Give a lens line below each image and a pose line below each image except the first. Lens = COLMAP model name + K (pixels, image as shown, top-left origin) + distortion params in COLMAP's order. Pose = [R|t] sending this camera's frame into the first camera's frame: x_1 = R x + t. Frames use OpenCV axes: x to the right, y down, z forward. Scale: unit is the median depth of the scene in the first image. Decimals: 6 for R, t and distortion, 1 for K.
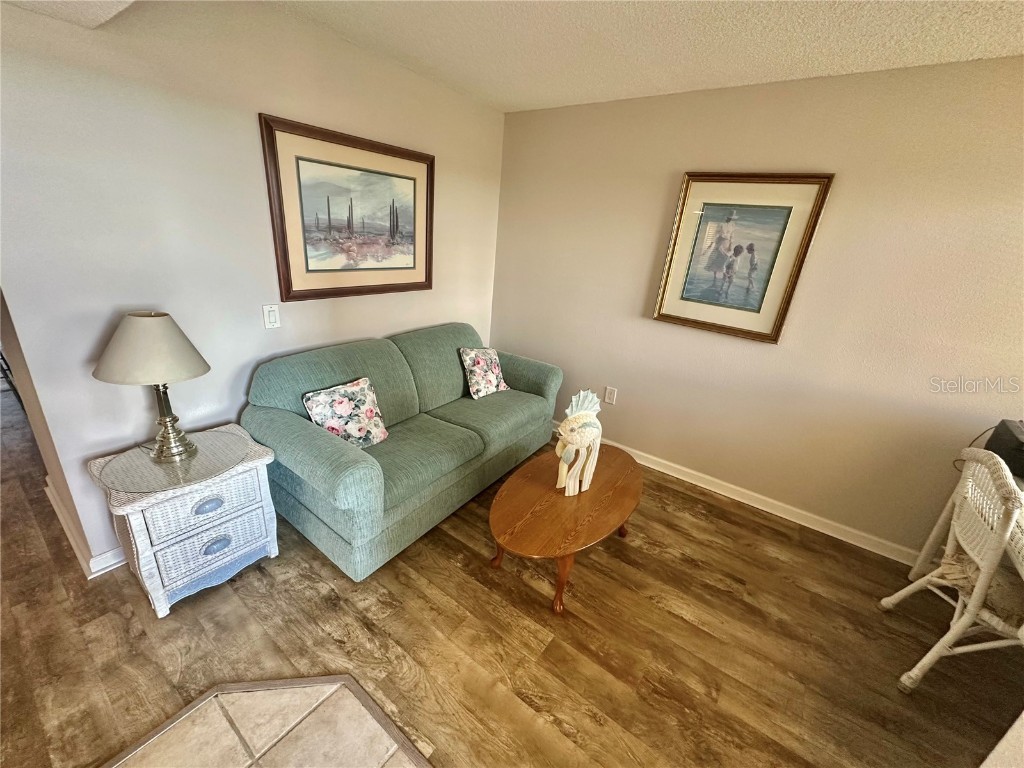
lens RADIAL K [[409.6, 0, 508.9], [0, 409.6, 384.1], [0, 0, 1]] dist [-0.004160, 0.000749]
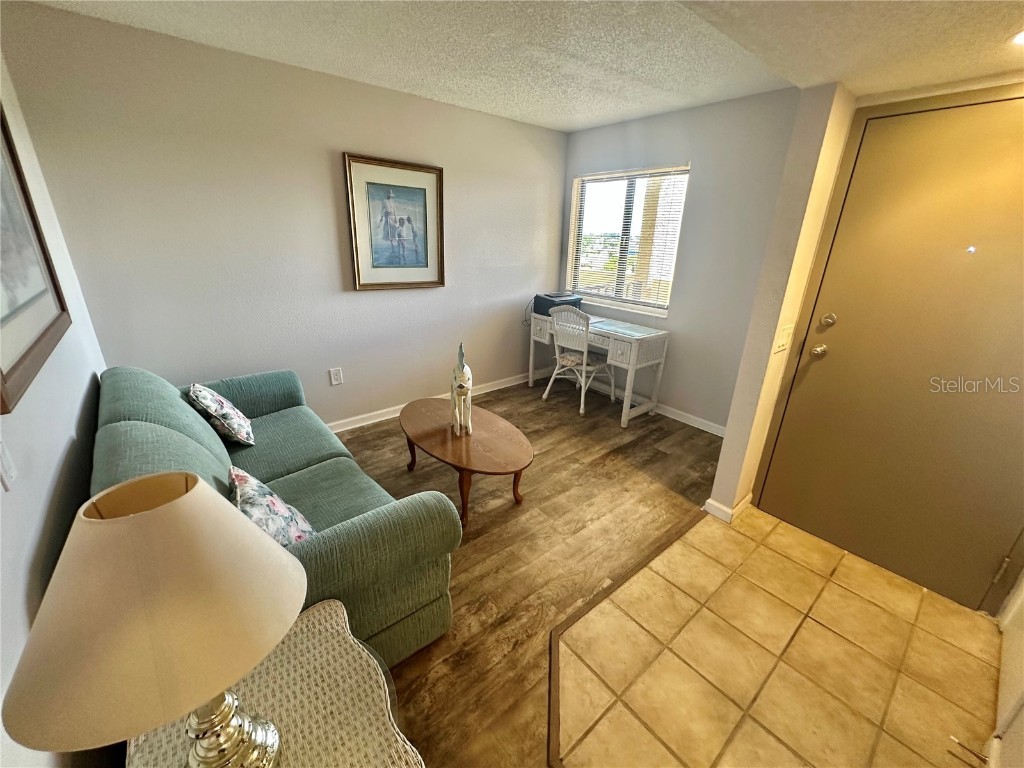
lens RADIAL K [[409.6, 0, 511.7], [0, 409.6, 384.9], [0, 0, 1]] dist [-0.004160, 0.000749]
pose [[0.238014, -0.406990, 0.881878, -0.935943], [0.328719, 0.888144, 0.321162, -0.232287], [-0.913944, 0.213449, 0.345175, 0.475873]]
